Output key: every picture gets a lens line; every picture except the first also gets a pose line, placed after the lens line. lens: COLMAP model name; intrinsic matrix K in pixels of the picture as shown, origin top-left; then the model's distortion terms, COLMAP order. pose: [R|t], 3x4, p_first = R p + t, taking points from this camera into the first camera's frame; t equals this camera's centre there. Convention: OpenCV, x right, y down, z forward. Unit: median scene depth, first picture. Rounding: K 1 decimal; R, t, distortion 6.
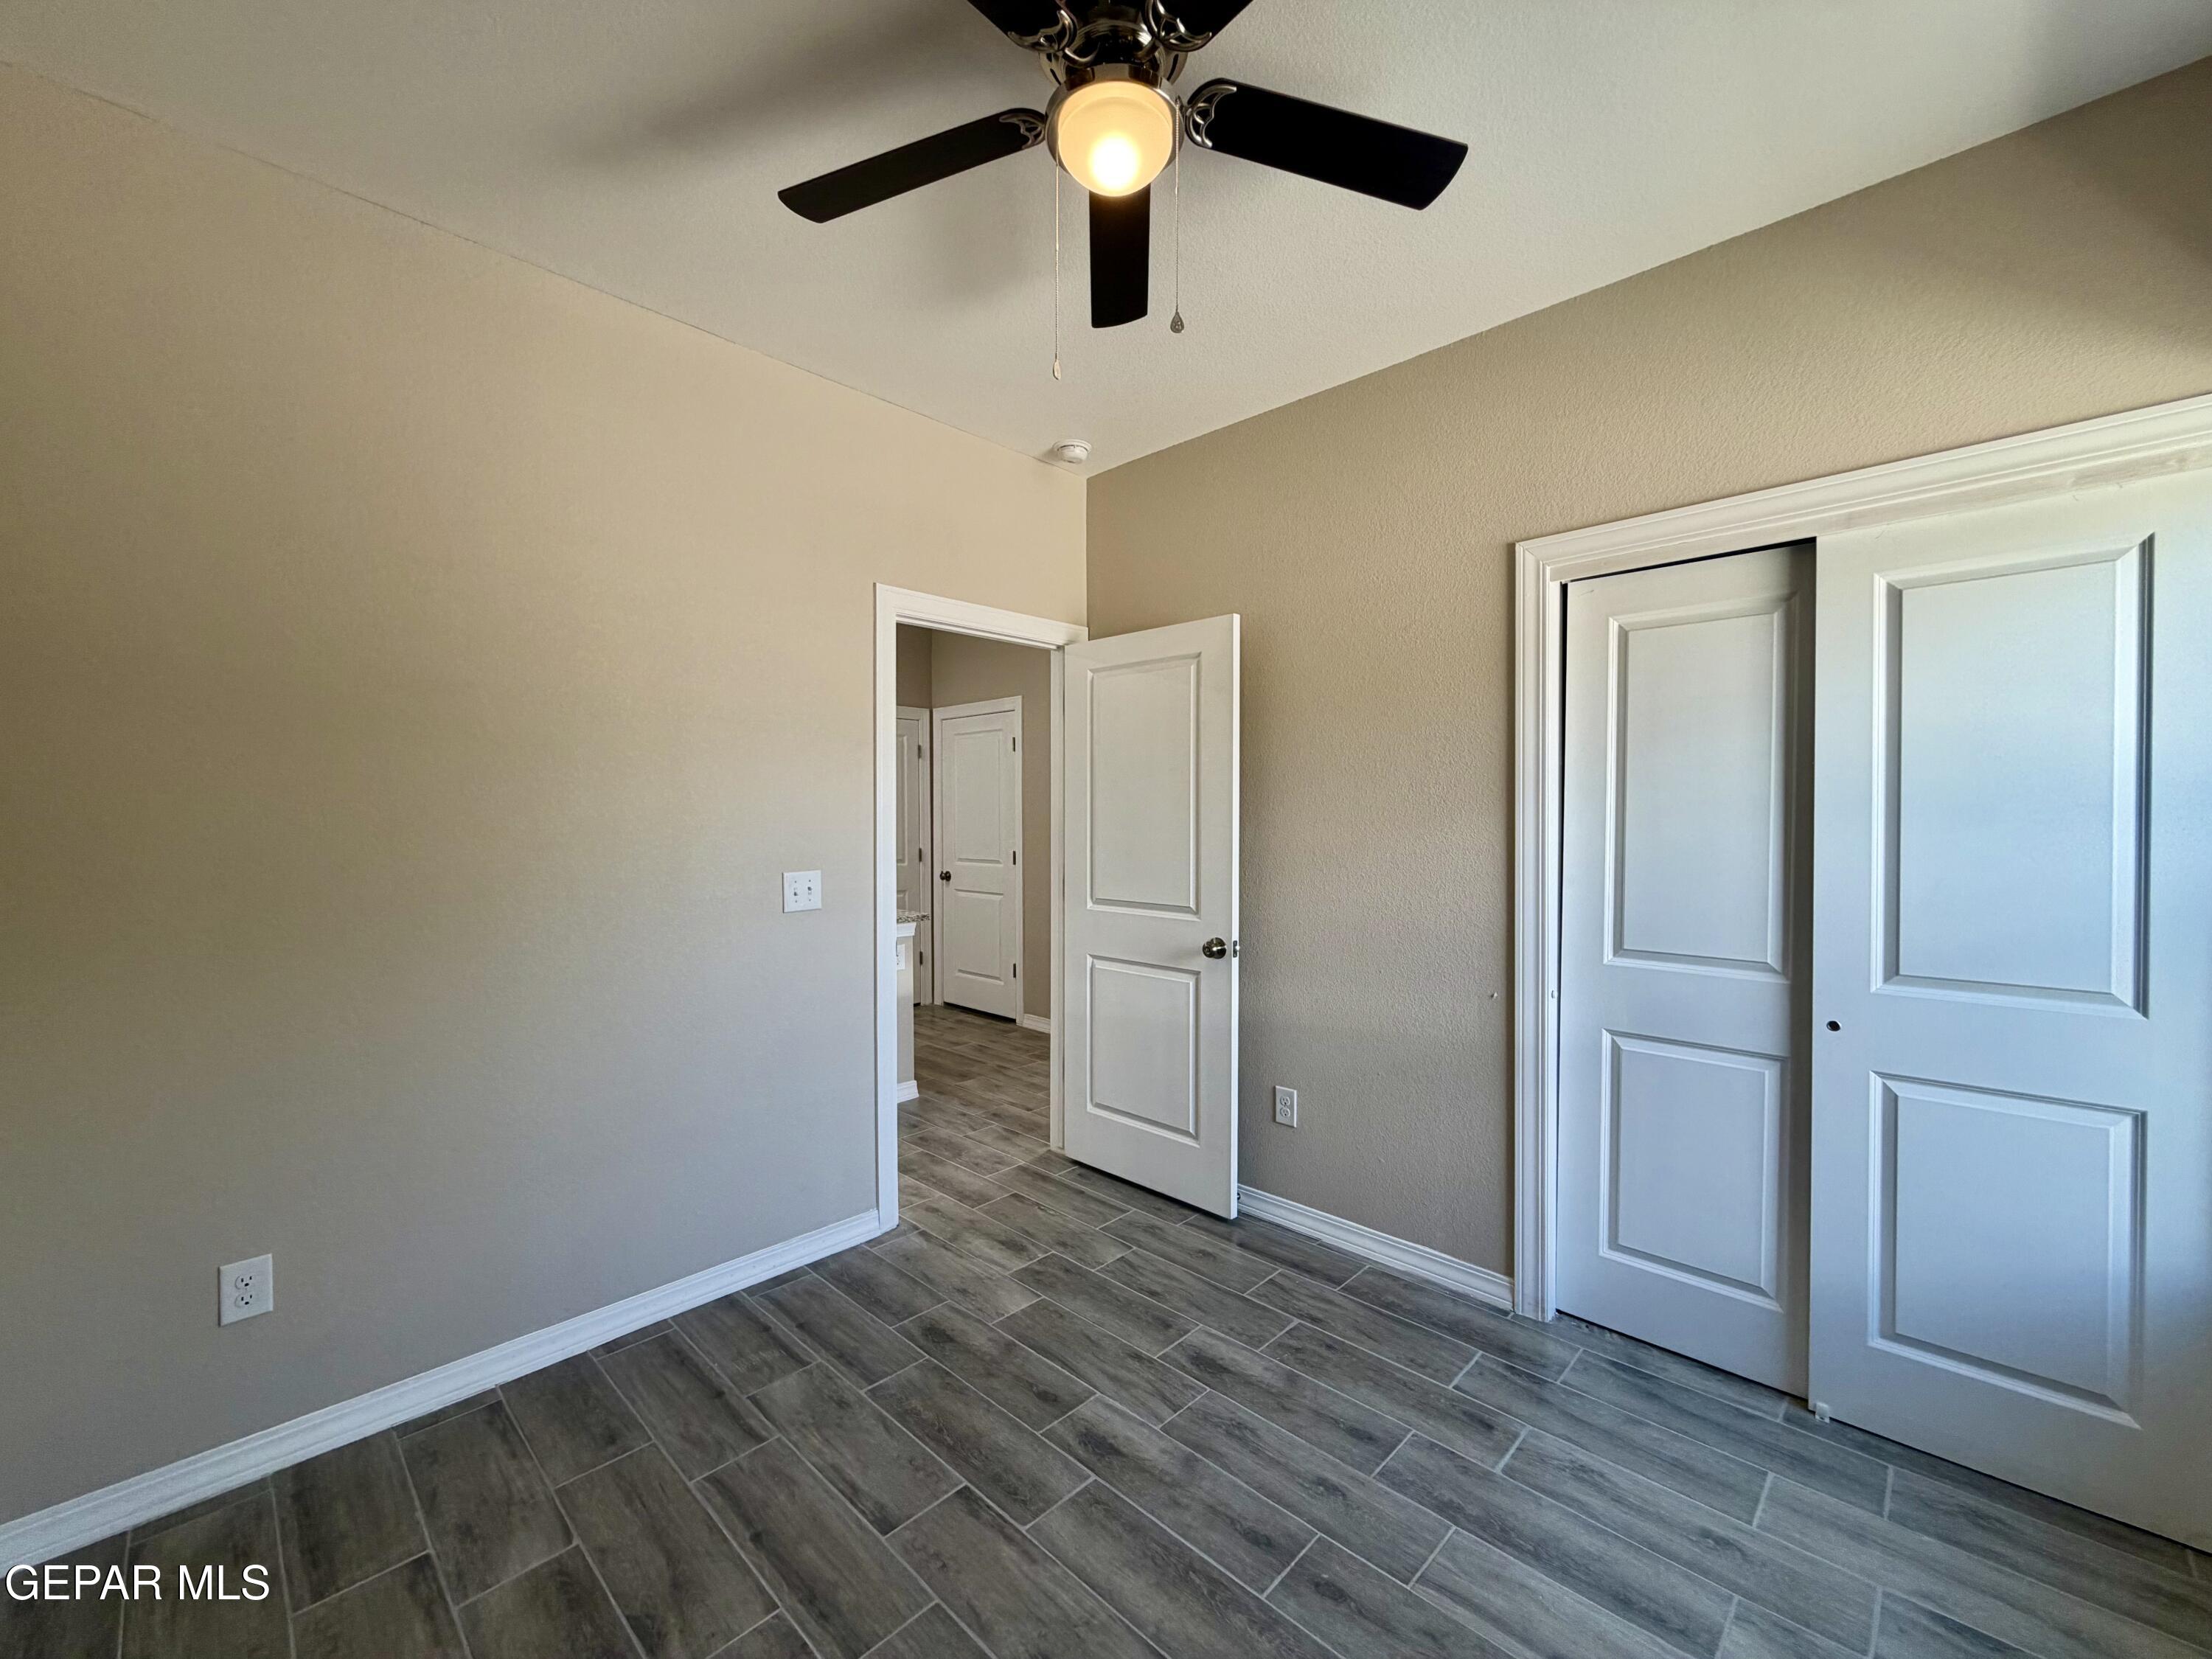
lens RADIAL K [[885.5, 0, 1097.6], [0, 885.5, 833.7], [0, 0, 1]] dist [0.000310, 0.000588]
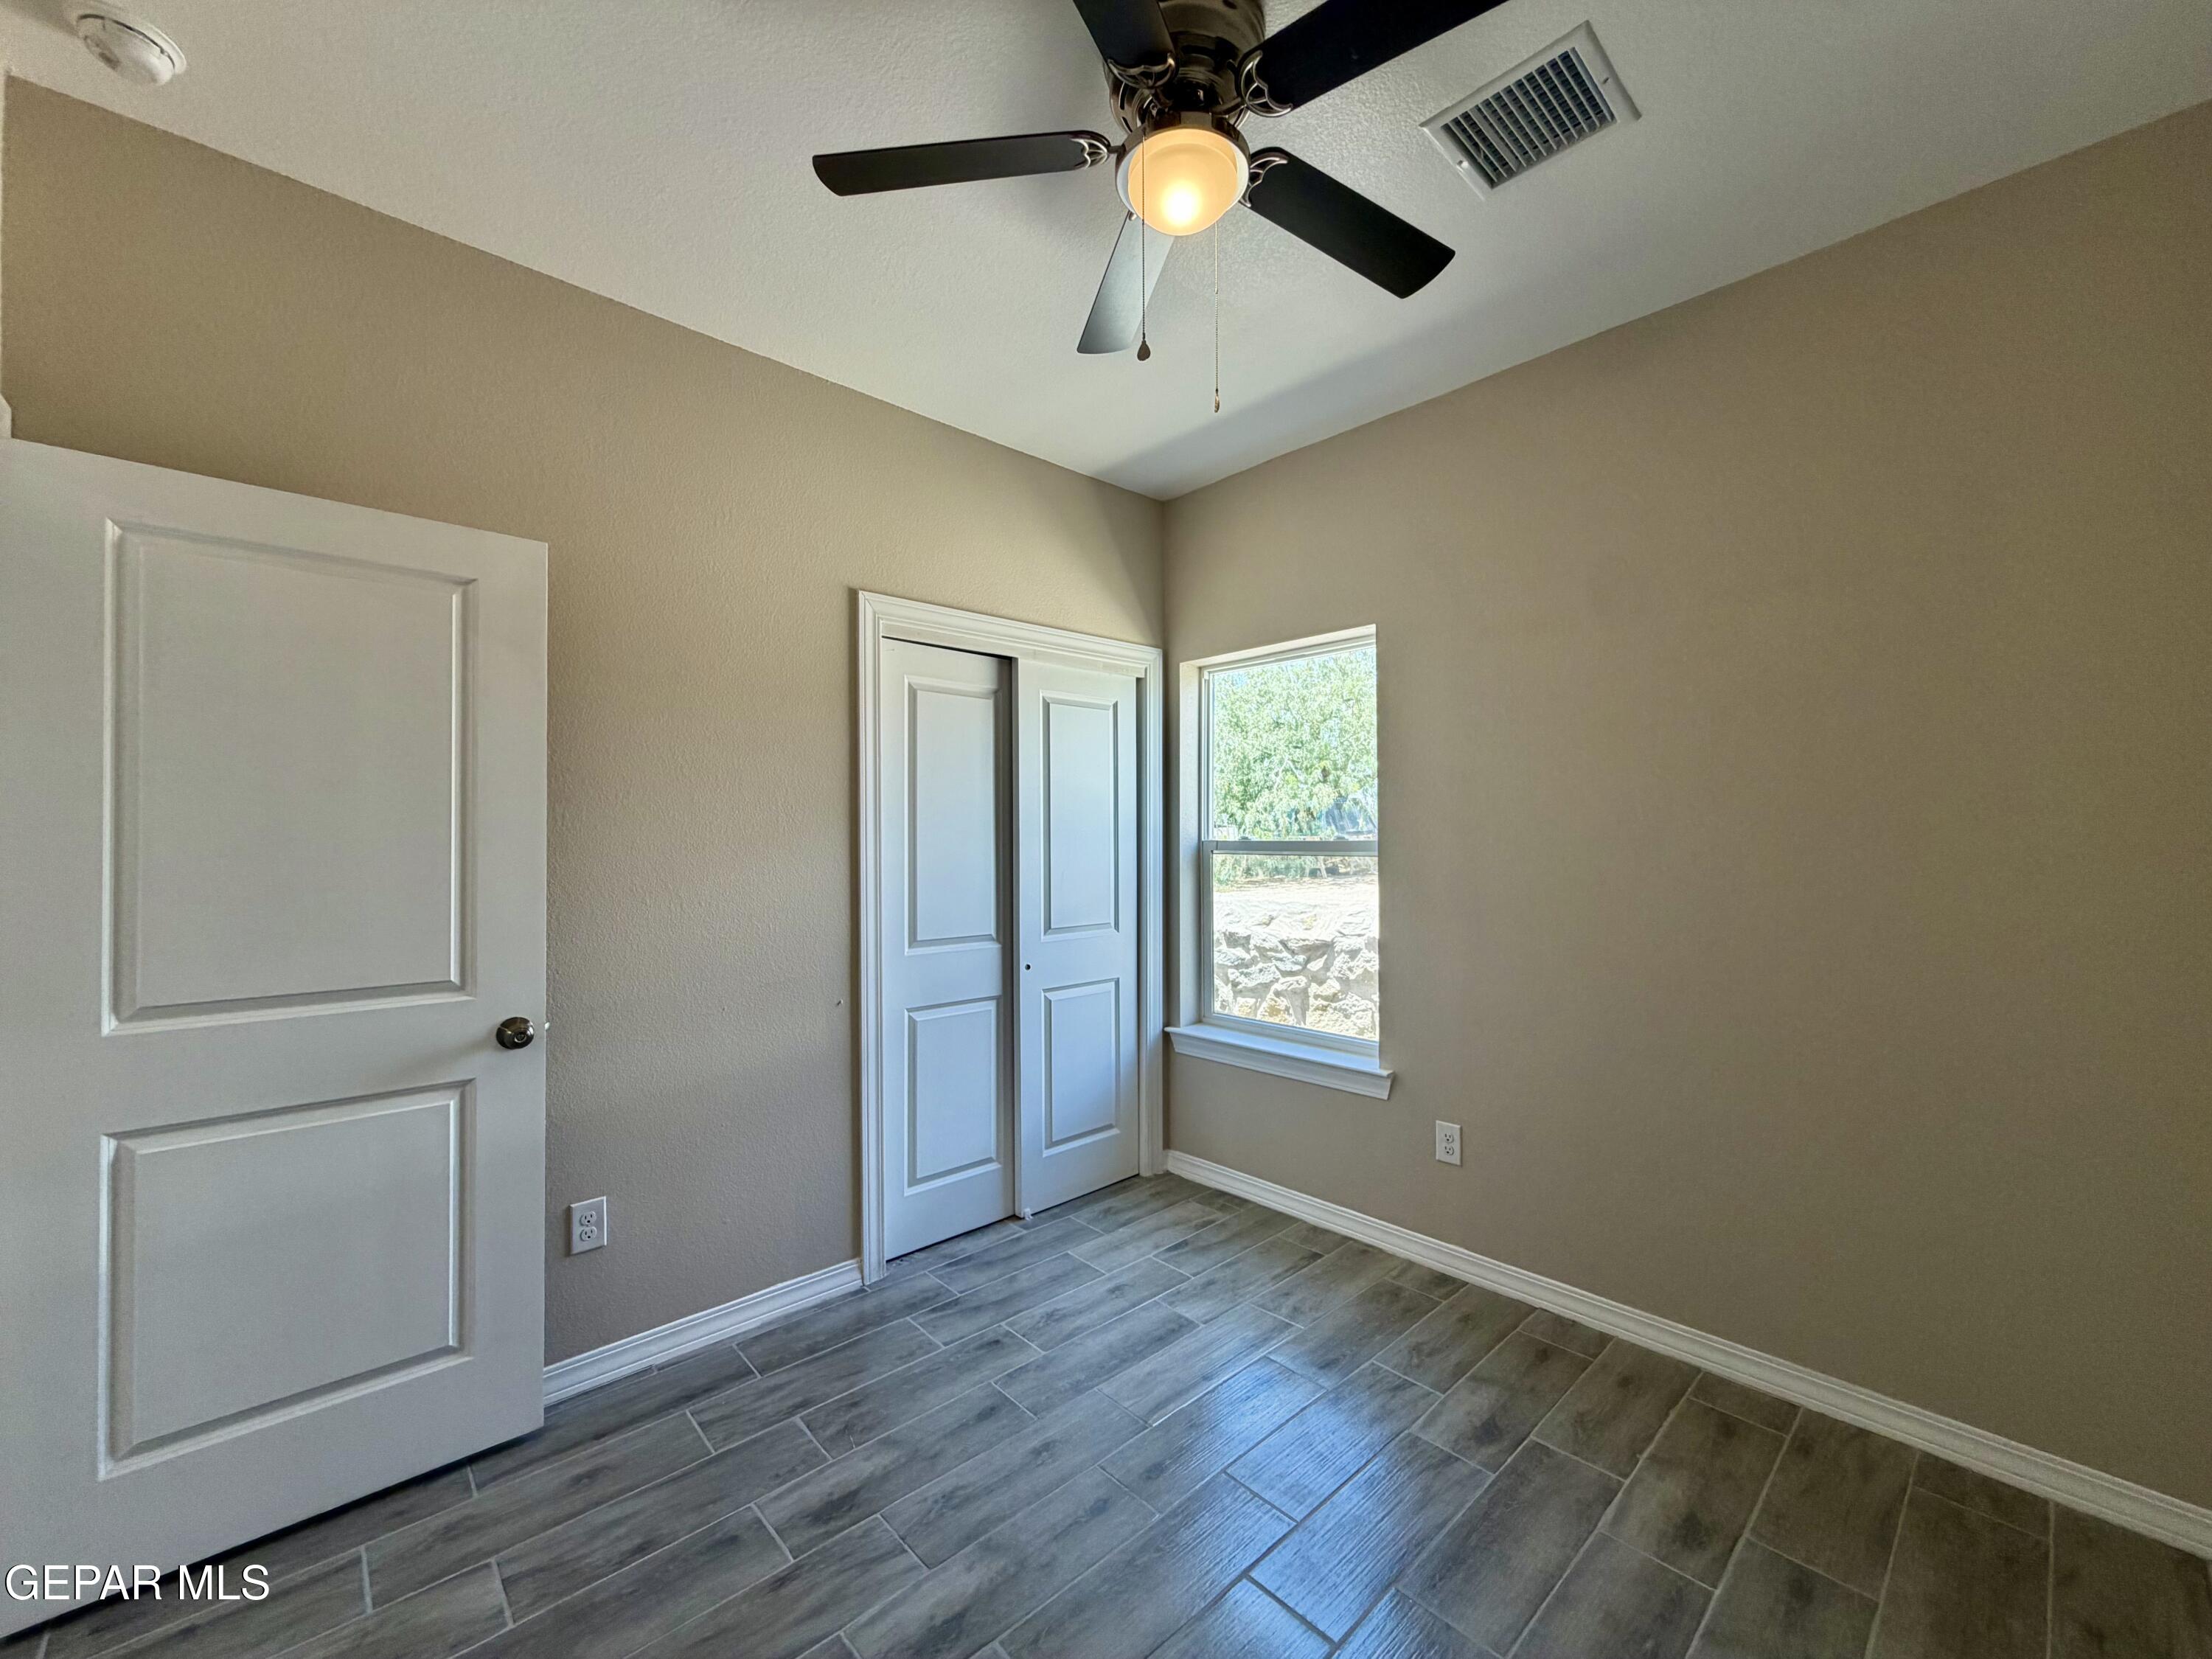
lens RADIAL K [[885.5, 0, 1097.6], [0, 885.5, 833.7], [0, 0, 1]] dist [0.000310, 0.000588]
pose [[0.056021, 0.005752, 0.998413, -0.673089], [0.021890, 0.999736, -0.006988, -0.007842], [-0.998190, 0.022247, 0.055881, 0.697080]]
